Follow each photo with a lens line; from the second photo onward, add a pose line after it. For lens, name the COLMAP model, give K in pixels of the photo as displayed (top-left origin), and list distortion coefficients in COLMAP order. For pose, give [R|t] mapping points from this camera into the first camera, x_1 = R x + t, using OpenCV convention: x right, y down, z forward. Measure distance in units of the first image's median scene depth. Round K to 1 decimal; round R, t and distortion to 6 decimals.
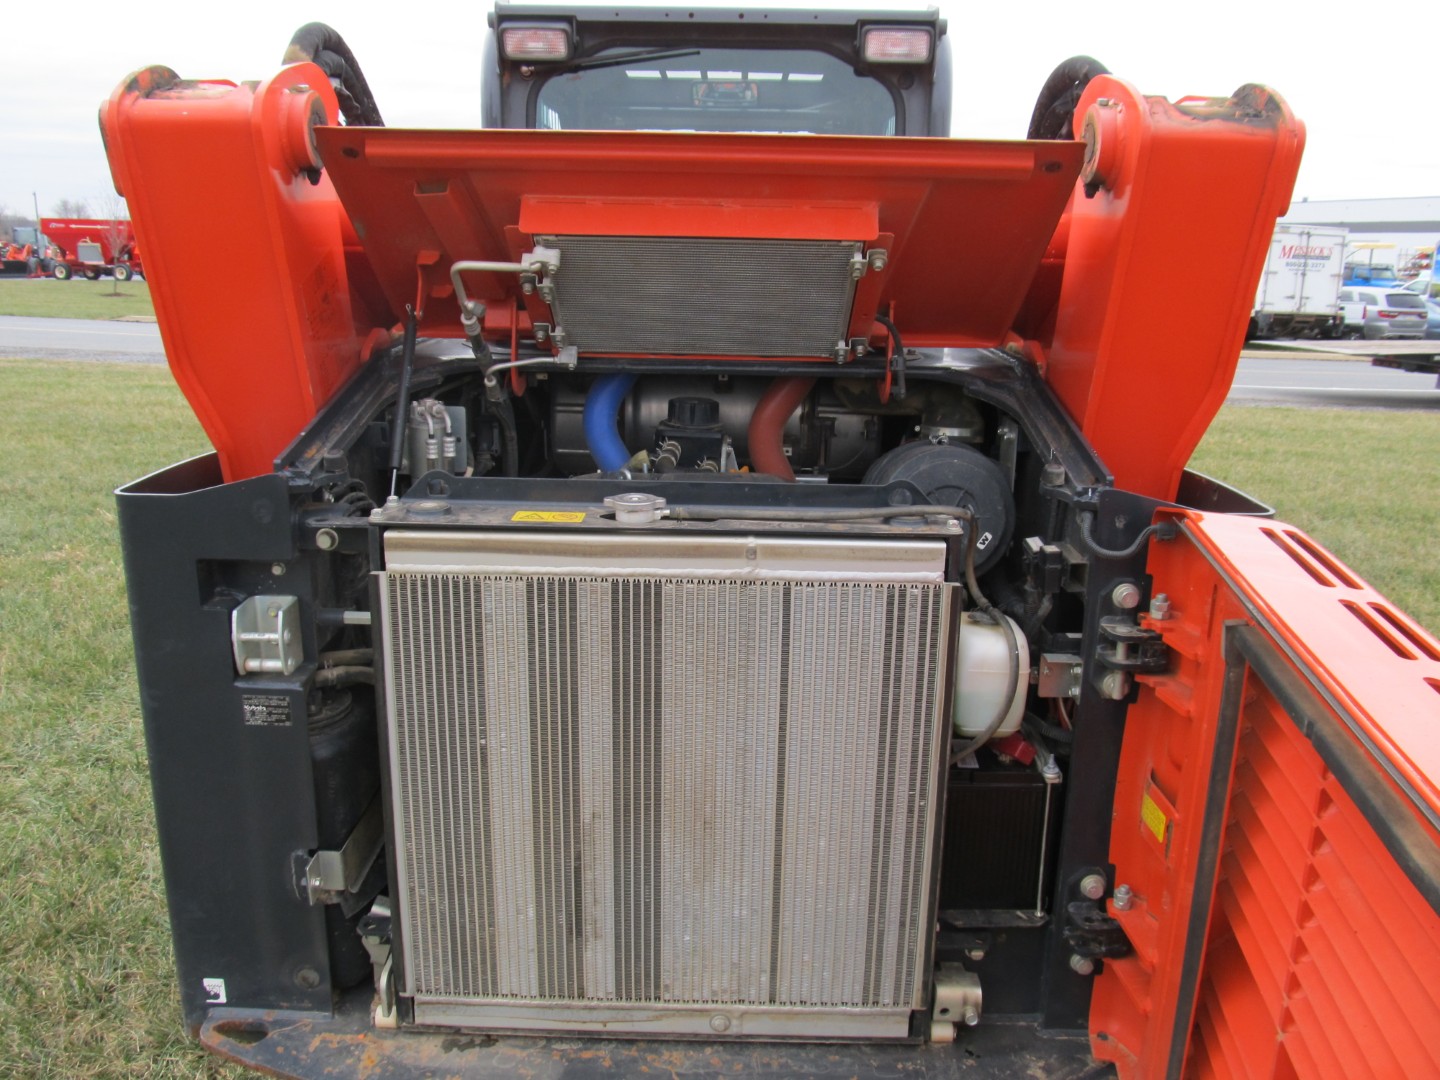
lens RADIAL K [[1168.1, 0, 717.1], [0, 1168.1, 538.8], [0, 0, 1]] dist [-0.062902, 0.022759]
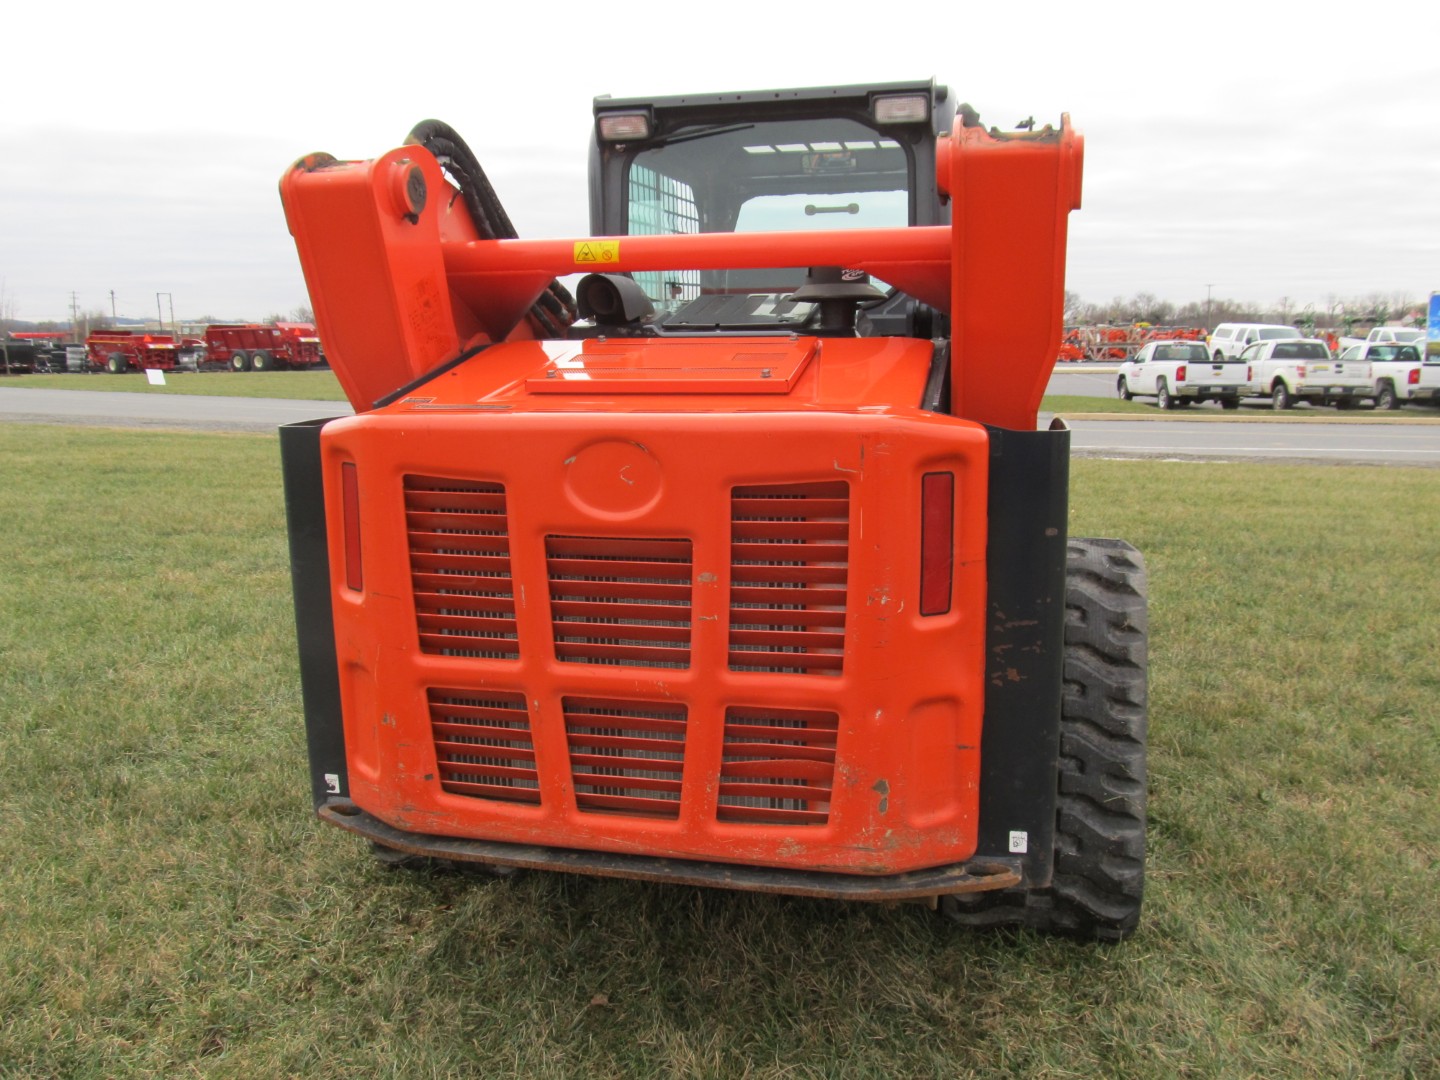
lens RADIAL K [[1168.1, 0, 724.5], [0, 1168.1, 539.8], [0, 0, 1]] dist [-0.062902, 0.022759]
pose [[0.976010, 0.009301, -0.217529, 0.246768], [-0.024767, 0.997345, -0.068479, 0.126954], [0.216314, 0.072224, 0.973649, -0.224776]]
